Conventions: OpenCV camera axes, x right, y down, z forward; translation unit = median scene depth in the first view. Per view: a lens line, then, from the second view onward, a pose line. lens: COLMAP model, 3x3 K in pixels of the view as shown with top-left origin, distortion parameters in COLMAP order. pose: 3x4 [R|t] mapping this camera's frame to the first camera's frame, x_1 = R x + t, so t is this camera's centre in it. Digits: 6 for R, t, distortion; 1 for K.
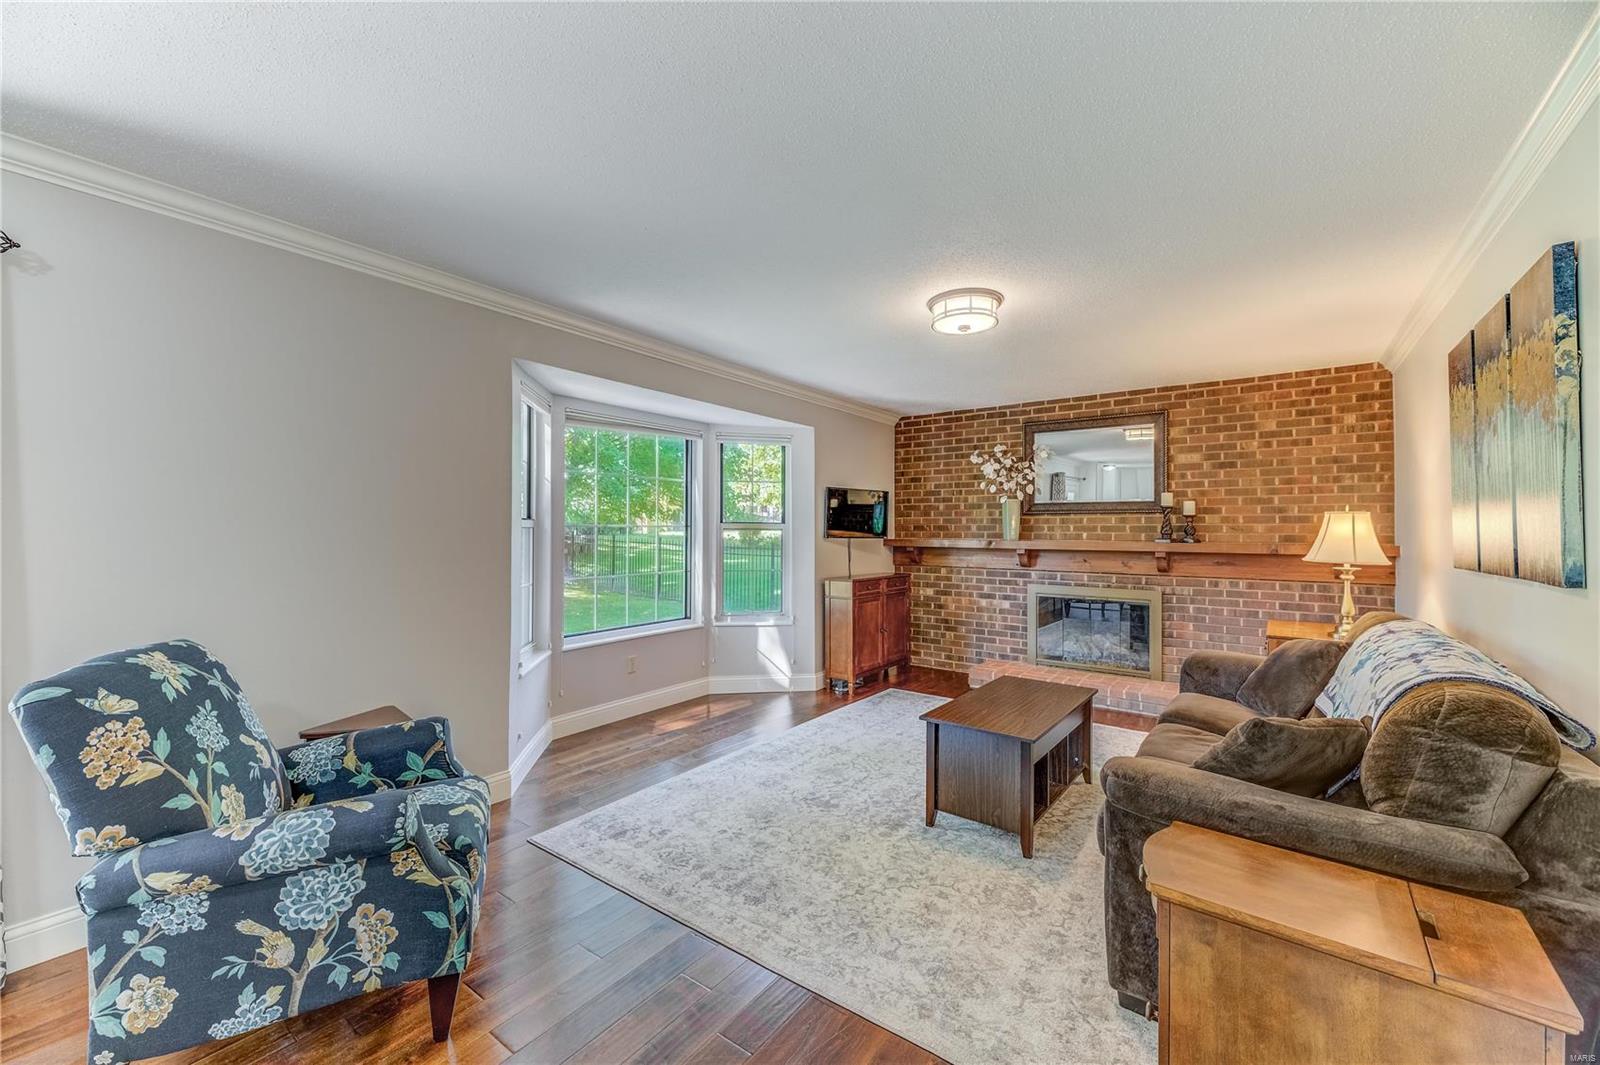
lens RADIAL K [[650.0, 0, 800.1], [0, 650.0, 519.7], [0, 0, 1]] dist [0.003866, 0.000109]
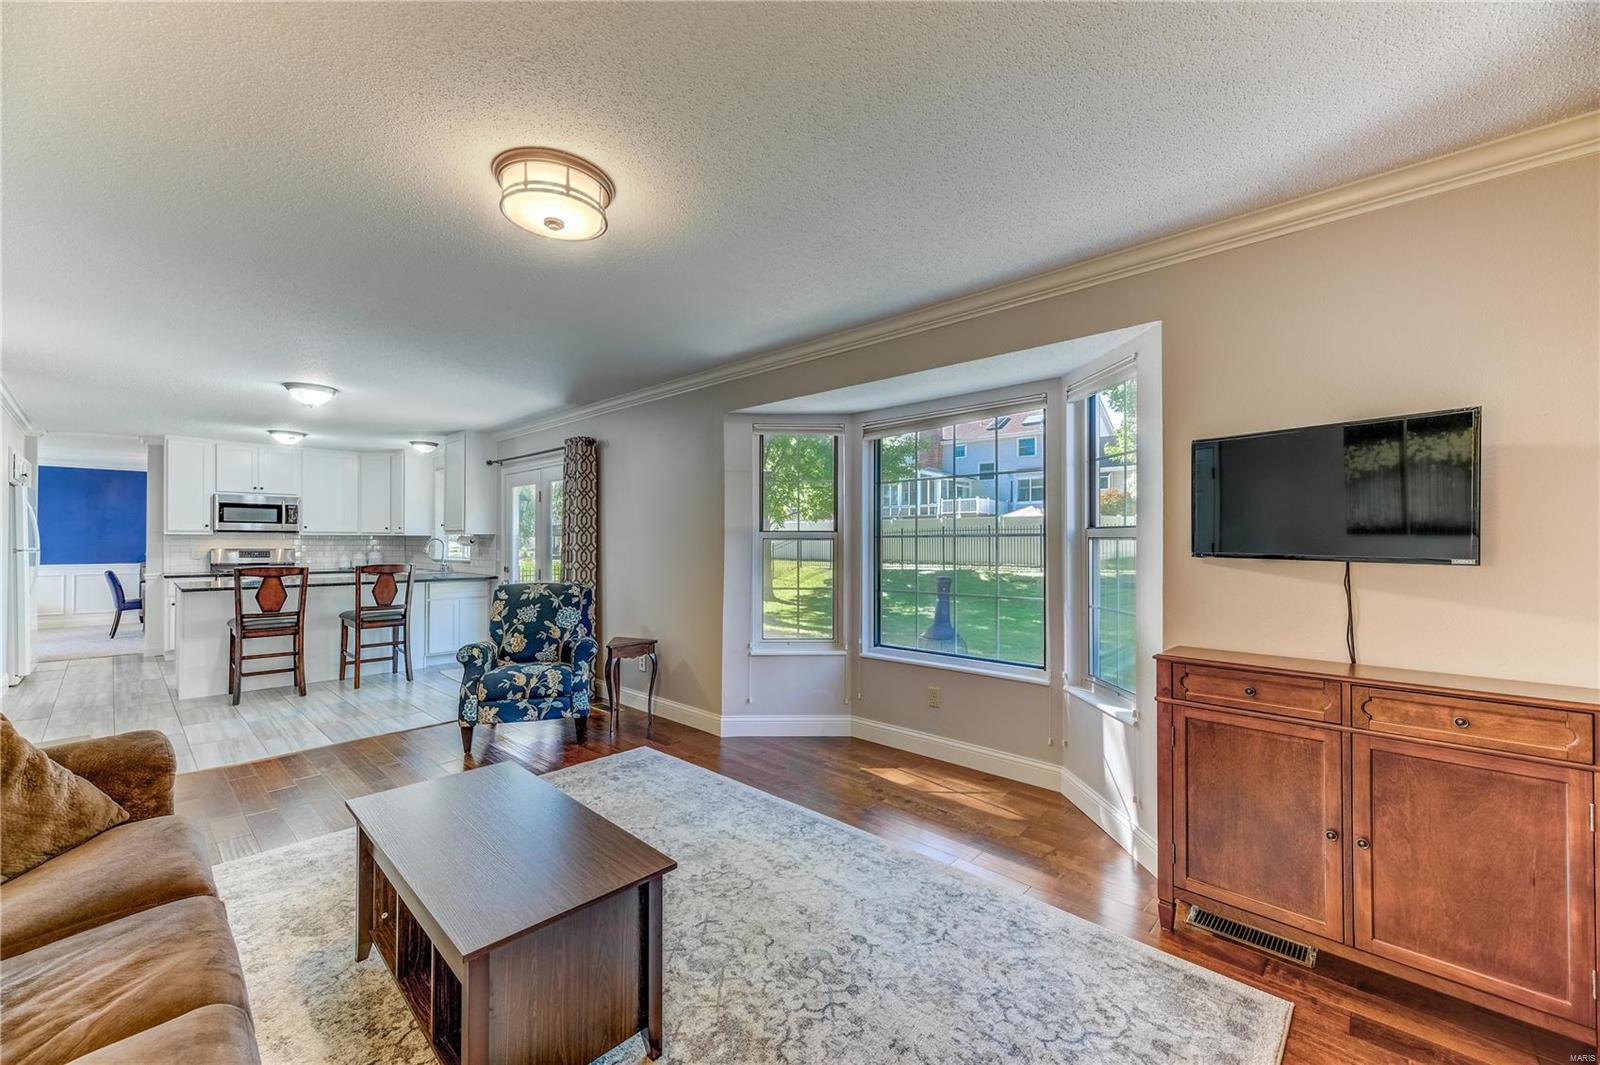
lens RADIAL K [[650.0, 0, 801.6], [0, 650.0, 536.3], [0, 0, 1]] dist [0.003866, 0.000109]
pose [[-0.142196, -0.010999, -0.989777, 0.678840], [0.014998, 0.999800, -0.013265, 0.021205], [0.989725, -0.016731, -0.142002, 1.051988]]
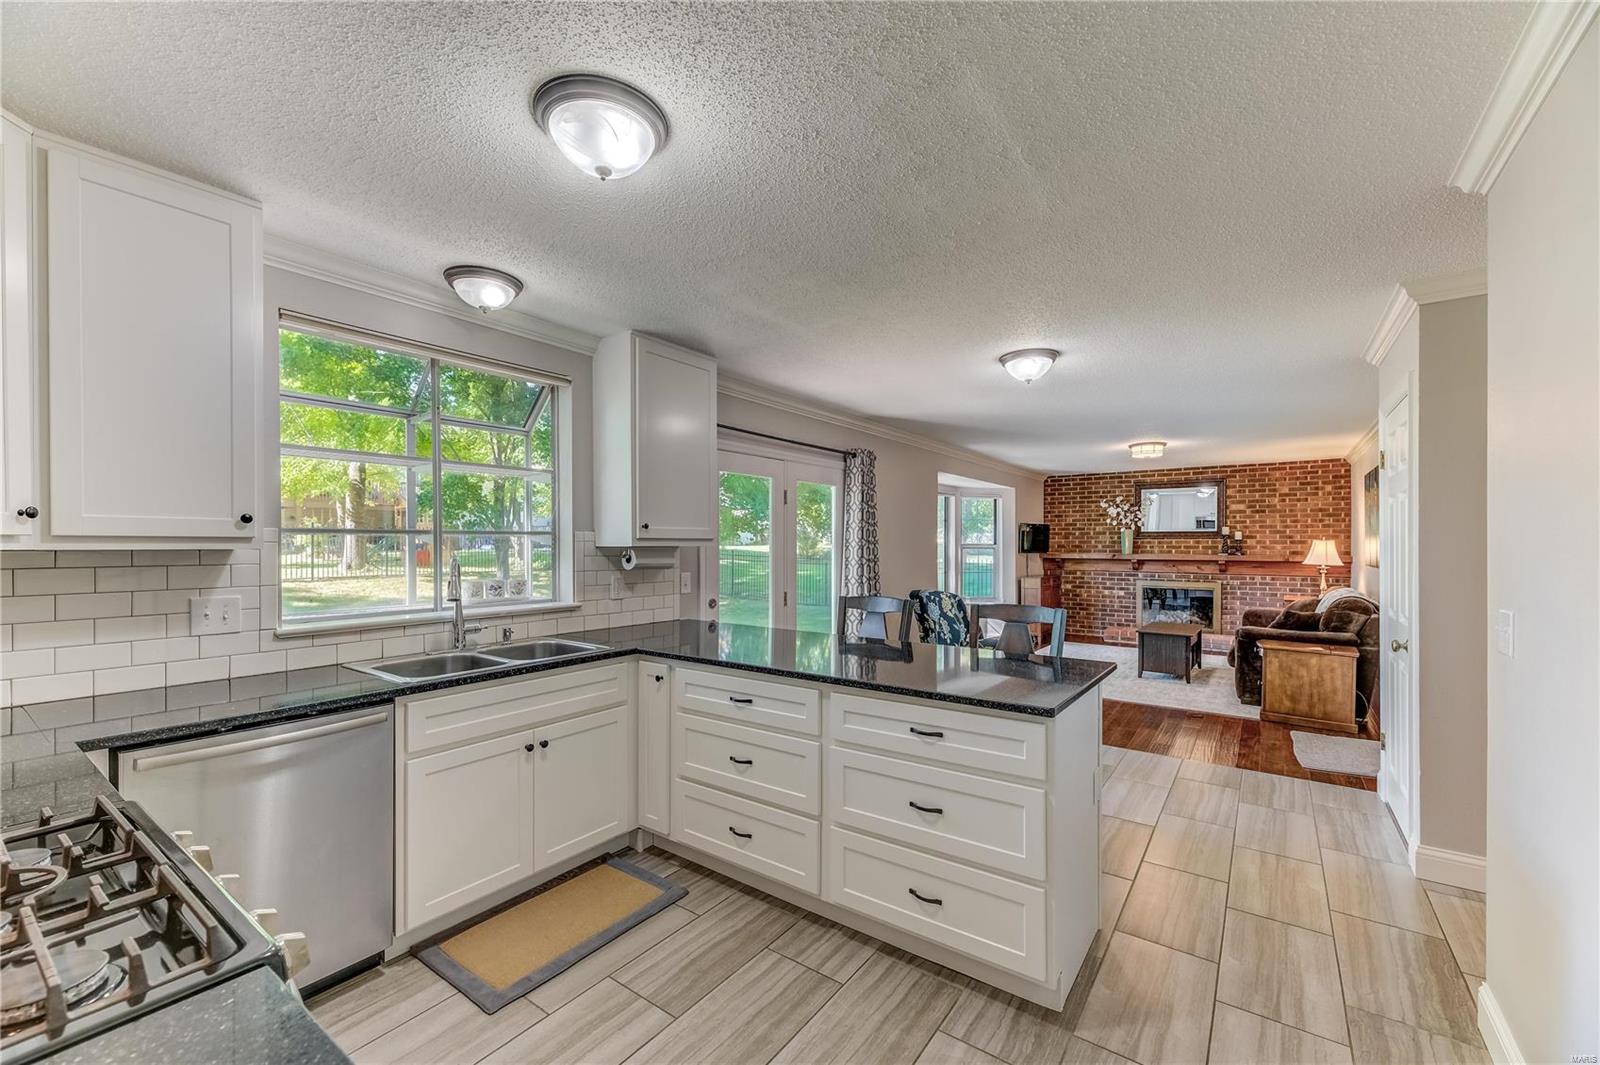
lens RADIAL K [[650.0, 0, 801.8], [0, 650.0, 545.5], [0, 0, 1]] dist [0.003866, 0.000109]
pose [[0.999996, -0.002801, 0.000193, -0.576439], [0.002797, 0.999816, 0.018970, -0.027508], [-0.000246, -0.018969, 0.999820, -0.752769]]
